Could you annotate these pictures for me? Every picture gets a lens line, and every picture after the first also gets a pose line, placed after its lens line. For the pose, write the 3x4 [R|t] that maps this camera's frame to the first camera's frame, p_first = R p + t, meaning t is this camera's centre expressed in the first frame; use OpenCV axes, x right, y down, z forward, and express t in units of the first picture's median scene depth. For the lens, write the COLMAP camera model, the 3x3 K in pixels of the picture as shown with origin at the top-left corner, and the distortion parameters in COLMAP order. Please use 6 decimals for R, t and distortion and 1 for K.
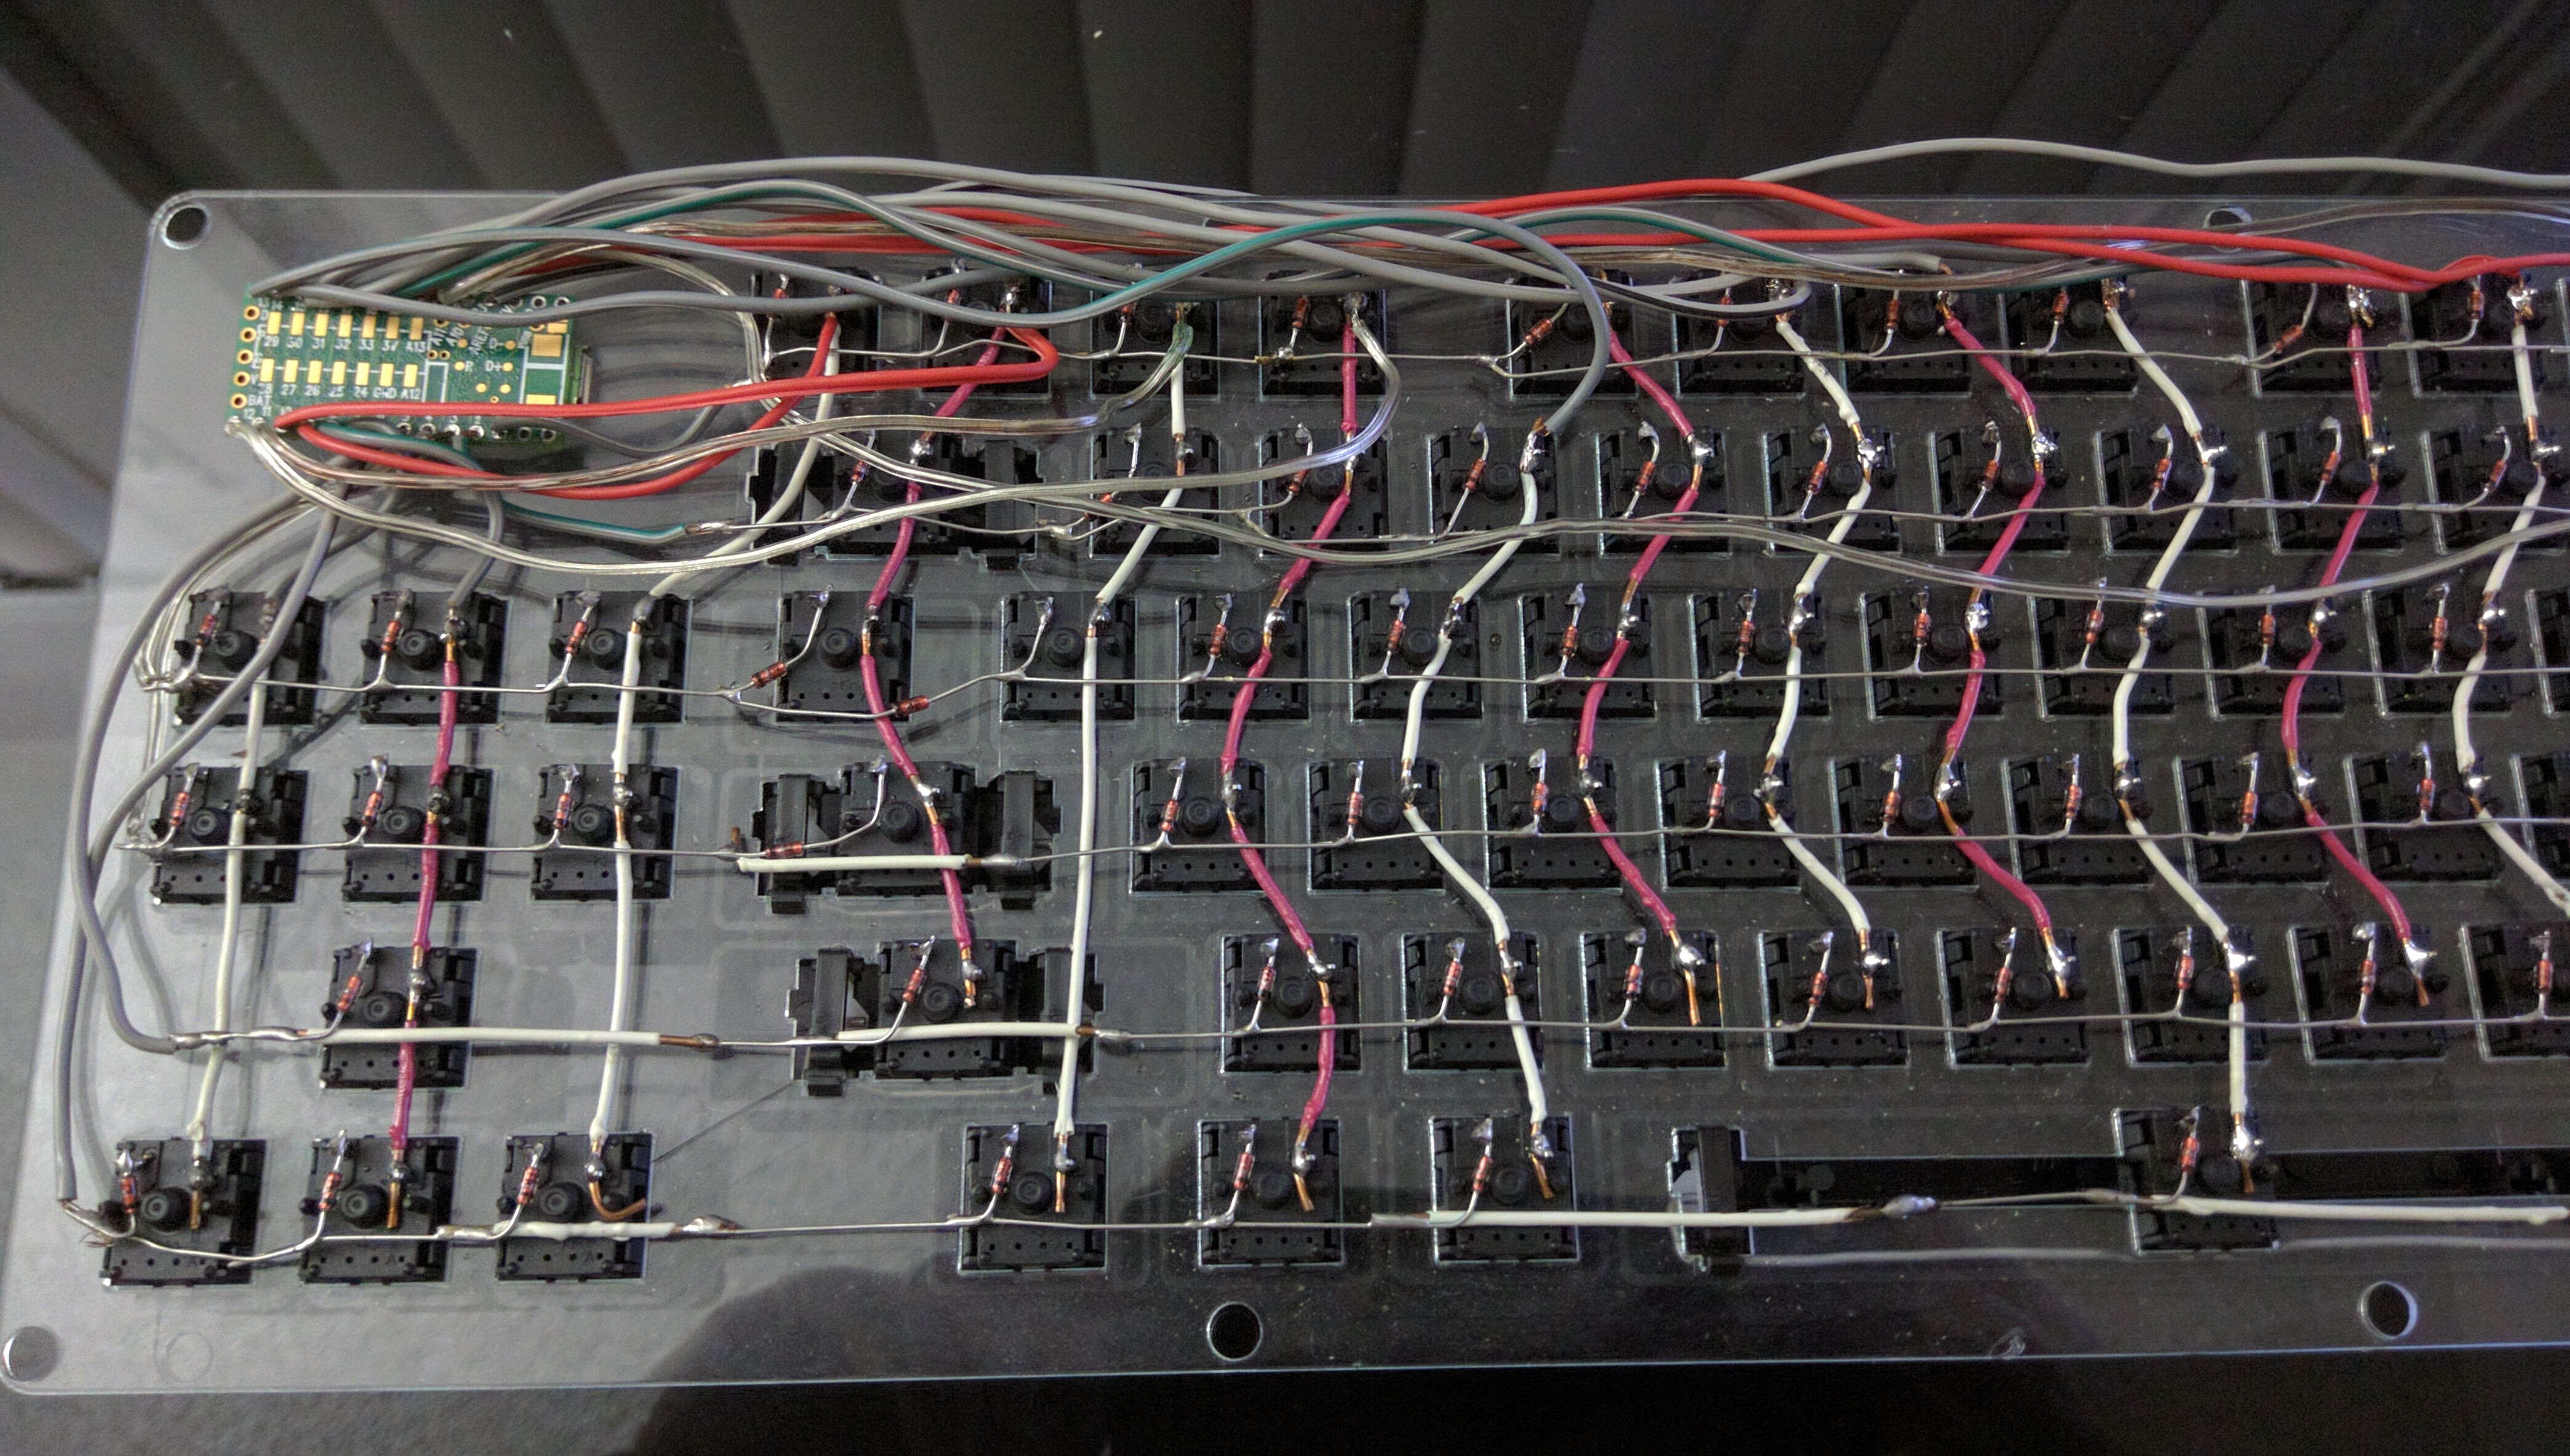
lens RADIAL K [[2113.7, 0, 1343.0], [0, 2113.7, 800.0], [0, 0, 1]] dist [0.109509, -0.239960]
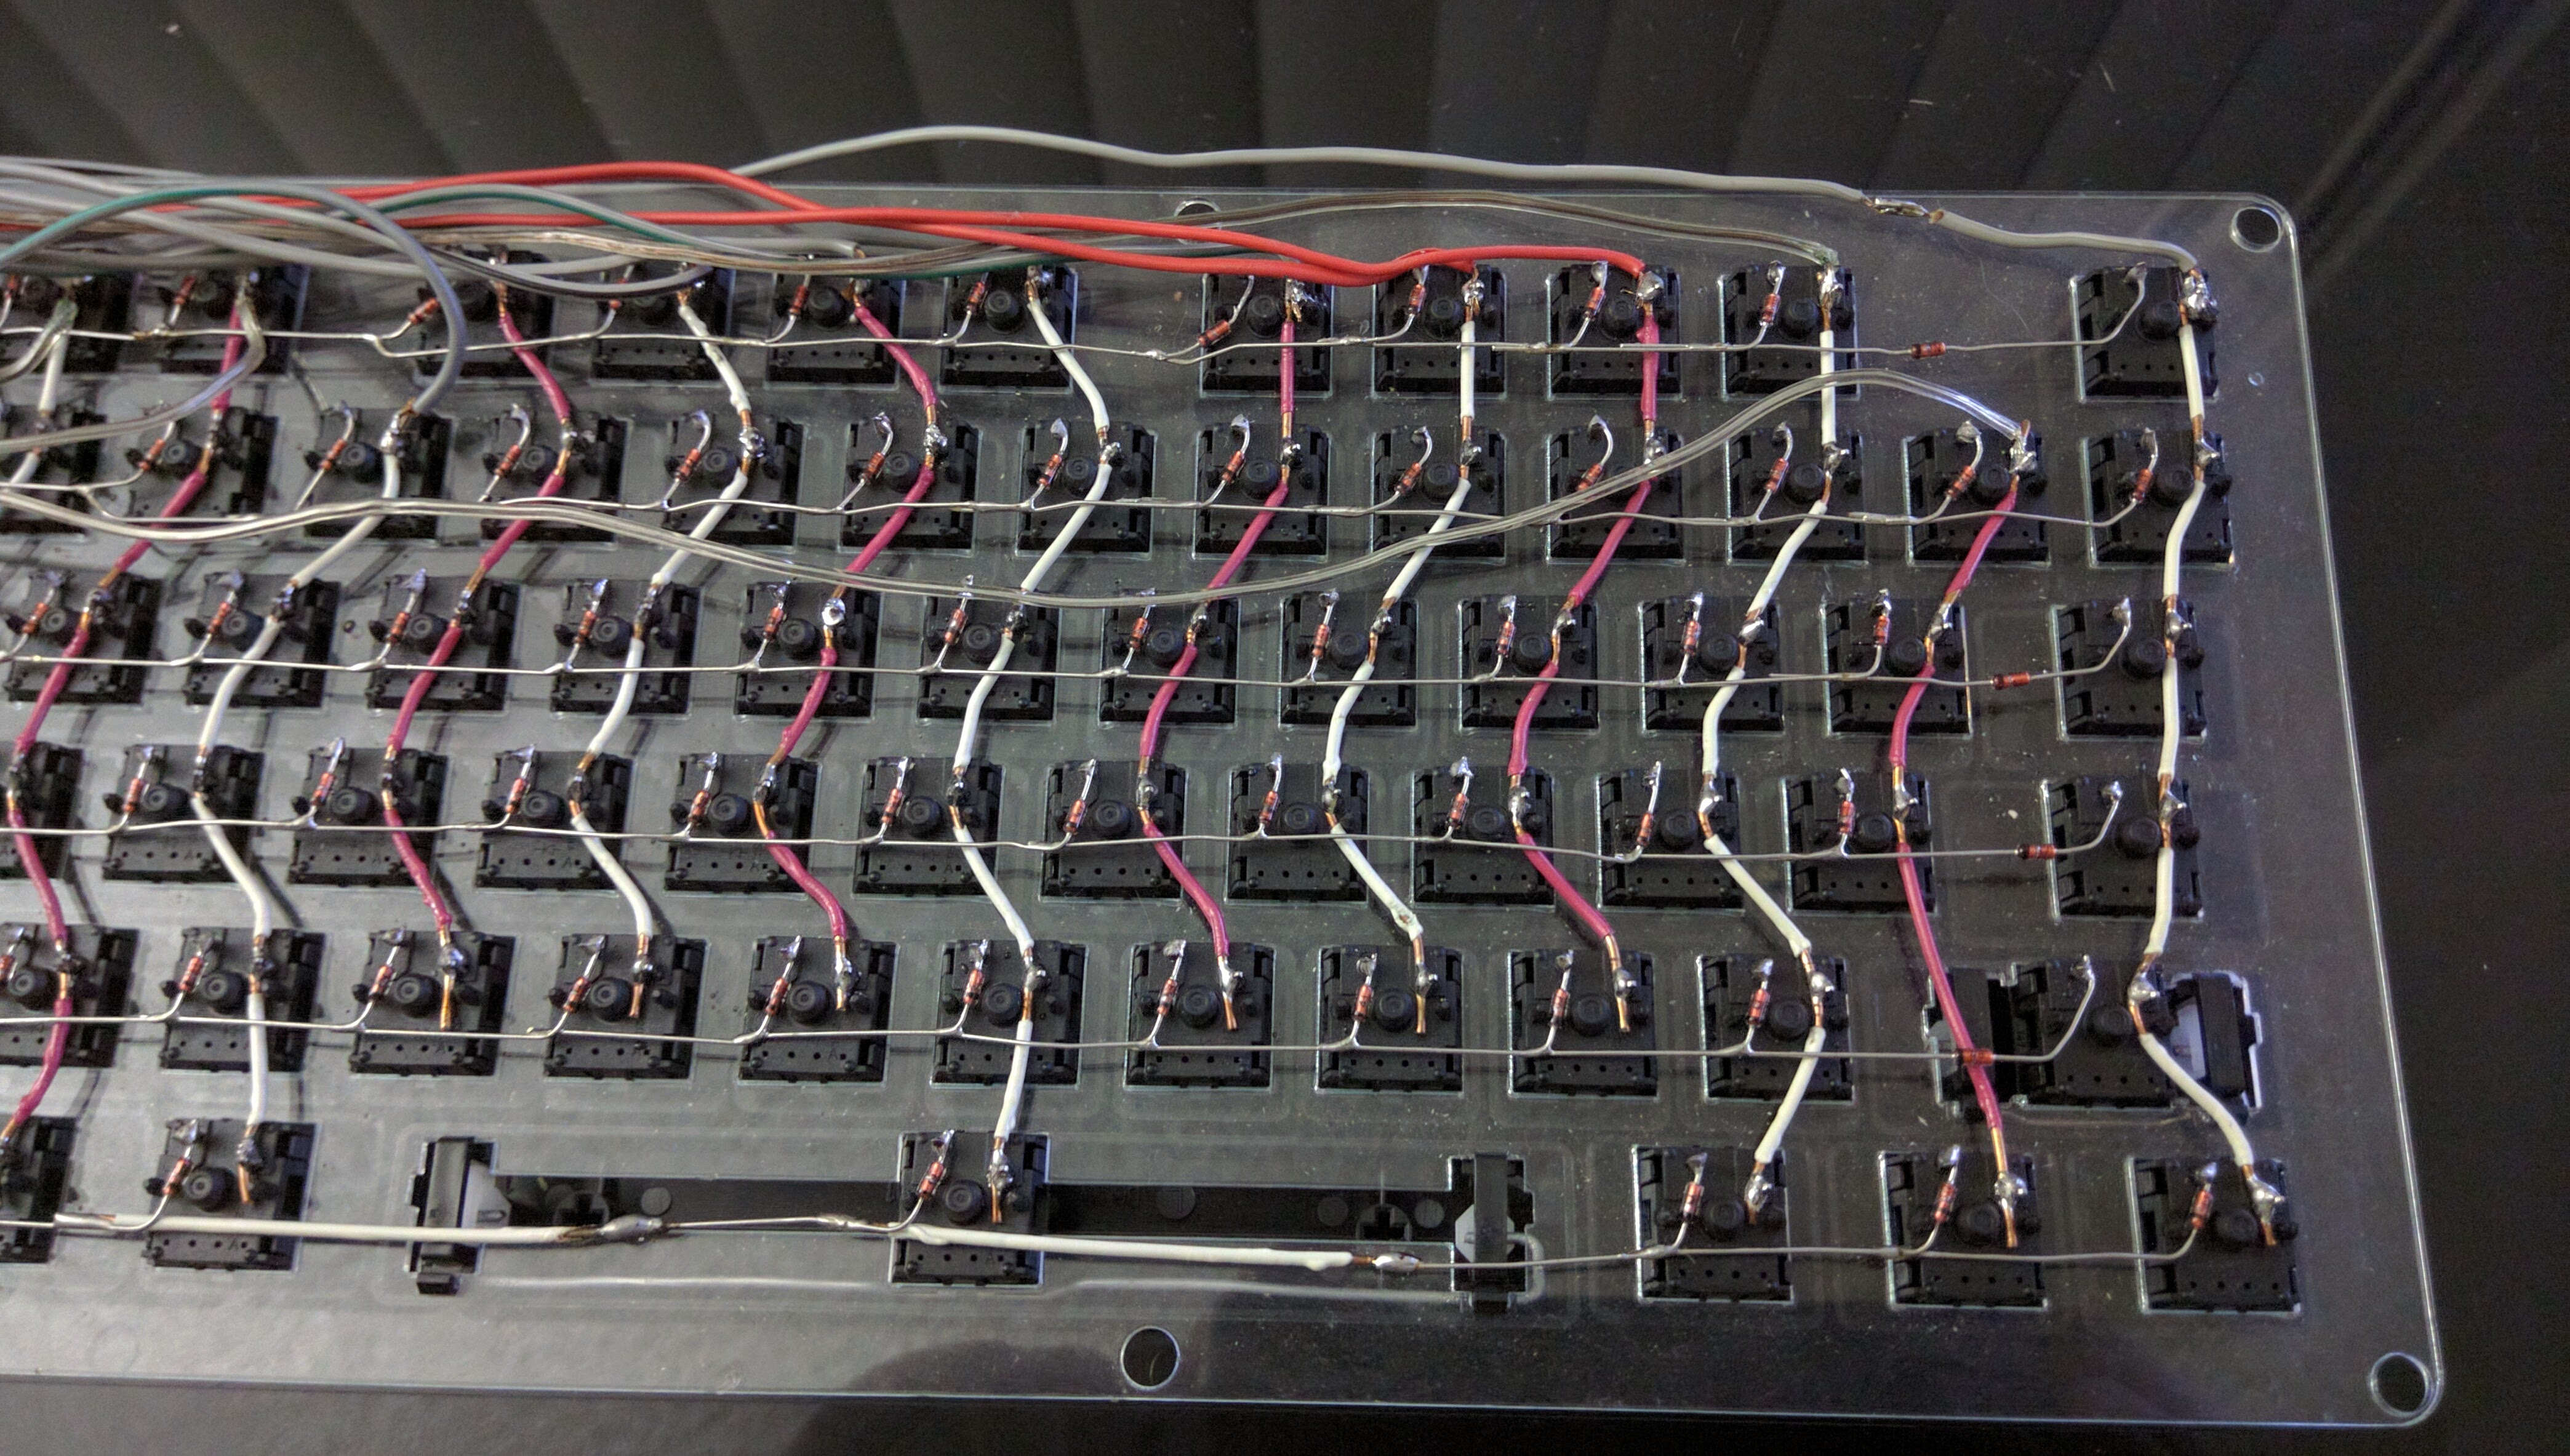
lens RADIAL K [[2178.4, 0, 1342.4], [0, 2178.4, 724.6], [0, 0, 1]] dist [0.107835, -0.211331]
pose [[0.997703, 0.022082, -0.064038, 0.600864], [-0.024508, 0.999002, -0.037347, -0.004413], [0.063150, 0.038831, 0.997248, 0.030713]]
